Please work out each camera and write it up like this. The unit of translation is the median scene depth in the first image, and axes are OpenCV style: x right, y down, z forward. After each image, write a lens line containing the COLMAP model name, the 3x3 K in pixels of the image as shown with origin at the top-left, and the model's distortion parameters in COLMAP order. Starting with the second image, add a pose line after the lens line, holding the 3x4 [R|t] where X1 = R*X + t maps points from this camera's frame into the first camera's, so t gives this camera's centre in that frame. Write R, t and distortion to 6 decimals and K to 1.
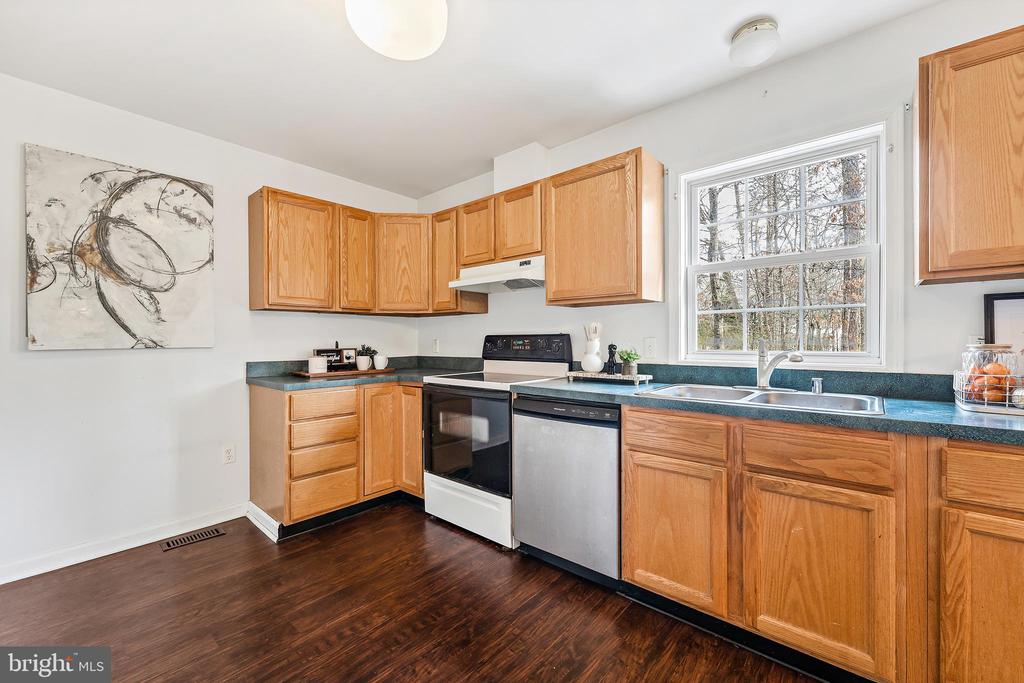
lens RADIAL K [[413.0, 0, 527.6], [0, 413.0, 341.2], [0, 0, 1]] dist [0.001403, -0.000012]
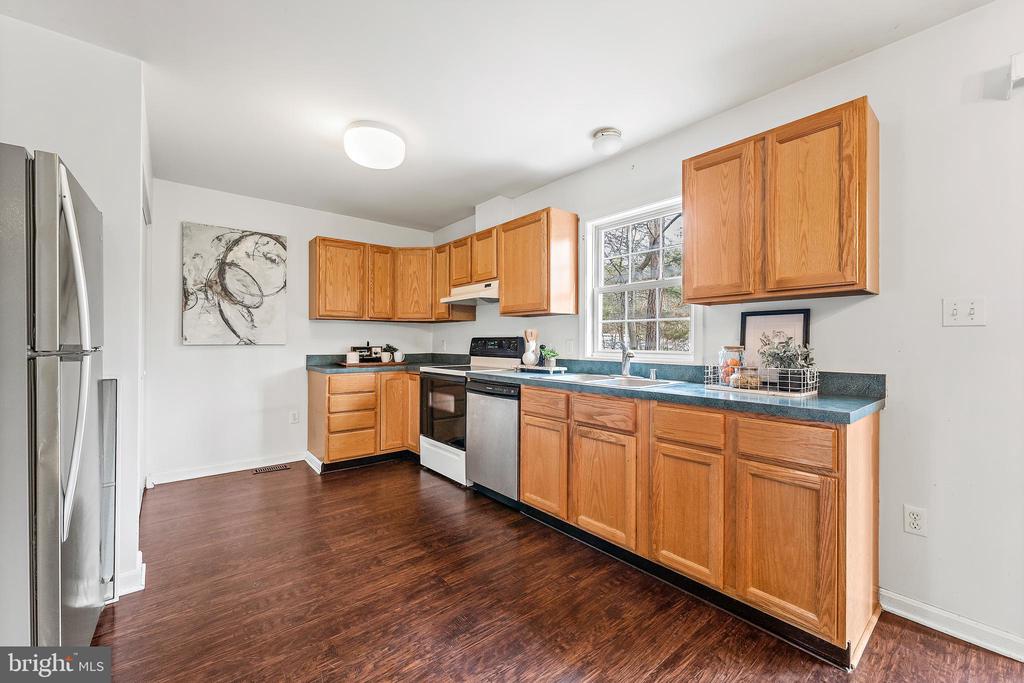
lens RADIAL K [[410.8, 0, 525.7], [0, 410.8, 341.0], [0, 0, 1]] dist [0.000097, 0.000159]
pose [[0.987087, 0.008204, -0.159976, 0.364413], [-0.009123, 0.999946, -0.005010, 0.002300], [0.159926, 0.006405, 0.987108, -0.356305]]
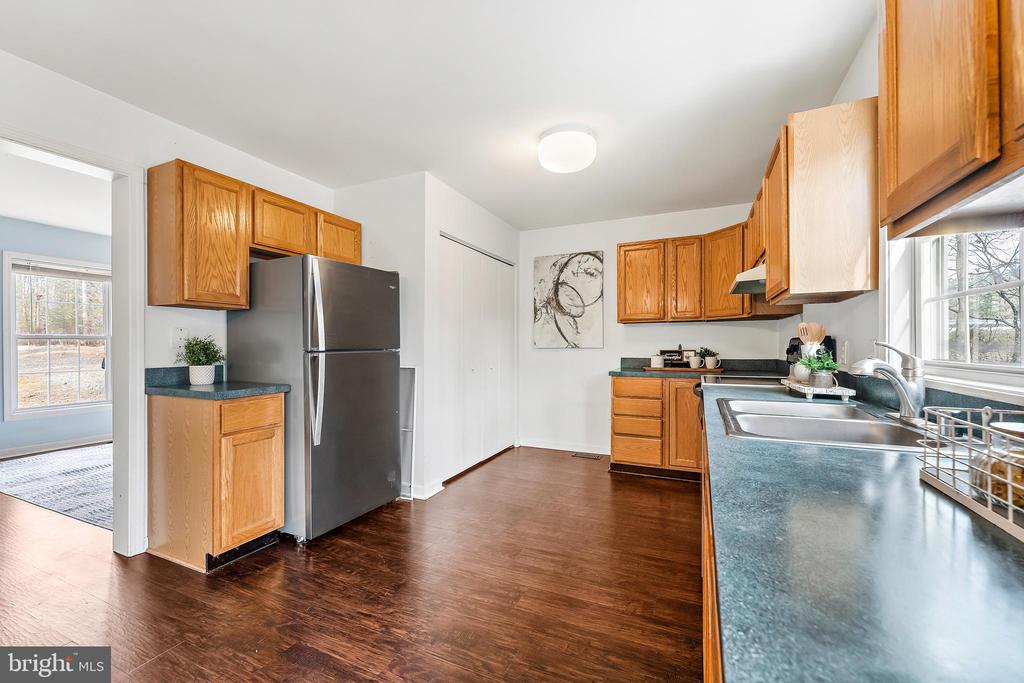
lens RADIAL K [[417.5, 0, 508.7], [0, 417.5, 346.3], [0, 0, 1]] dist [0.000145, 0.000023]
pose [[0.274167, 0.005512, -0.961666, 0.811952], [-0.001490, 0.999985, 0.005307, 0.000584], [0.961681, -0.000023, 0.274171, 0.190809]]
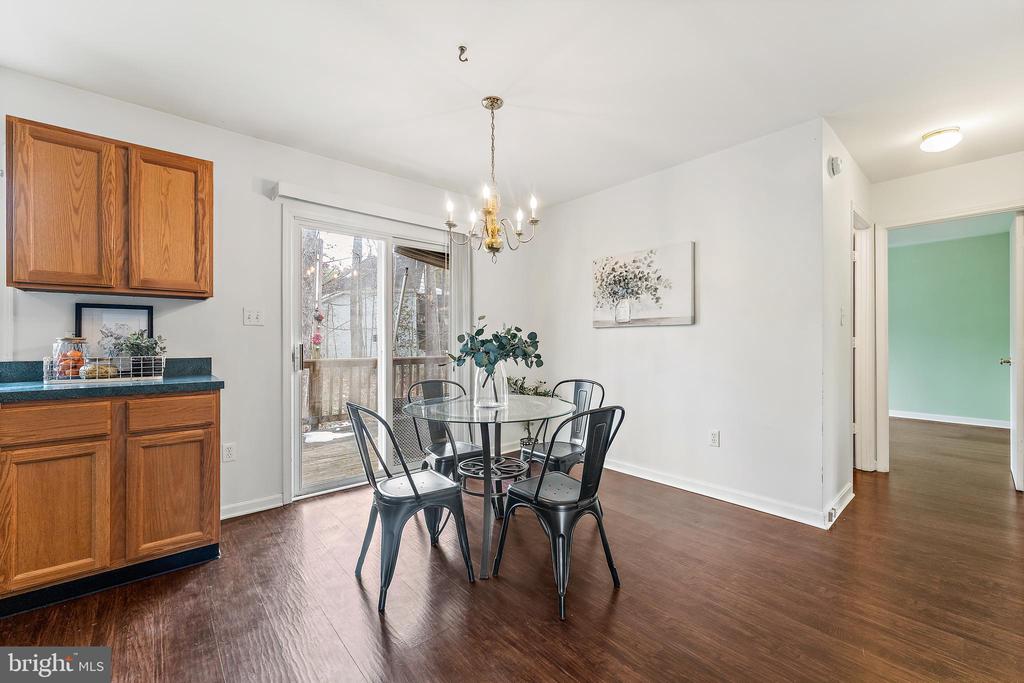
lens RADIAL K [[414.4, 0, 494.4], [0, 414.4, 341.8], [0, 0, 1]] dist [-0.000174, -0.000083]
pose [[0.178690, 0.003886, 0.983898, -0.028229], [0.002232, 0.999988, -0.004355, 0.018953], [-0.983903, 0.002975, 0.178680, -0.426317]]
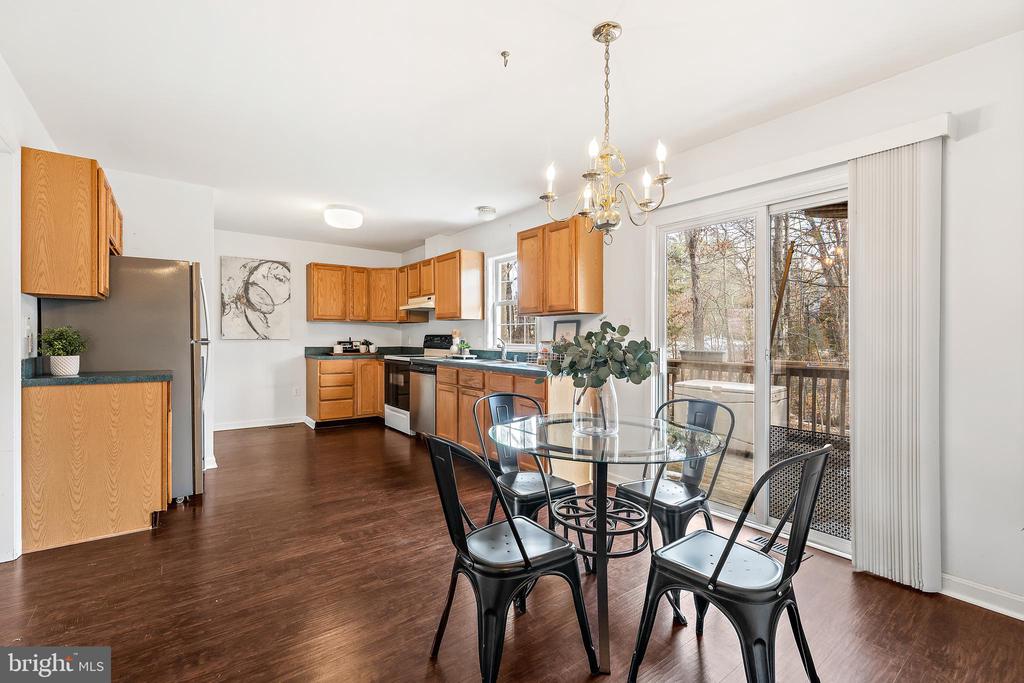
lens RADIAL K [[431.8, 0, 525.8], [0, 431.8, 343.0], [0, 0, 1]] dist [0.000359, -0.000061]
pose [[0.982072, 0.013574, -0.188018, 0.897152], [-0.012029, 0.999884, 0.009354, -0.001565], [0.188124, -0.006925, 0.982121, -1.005086]]
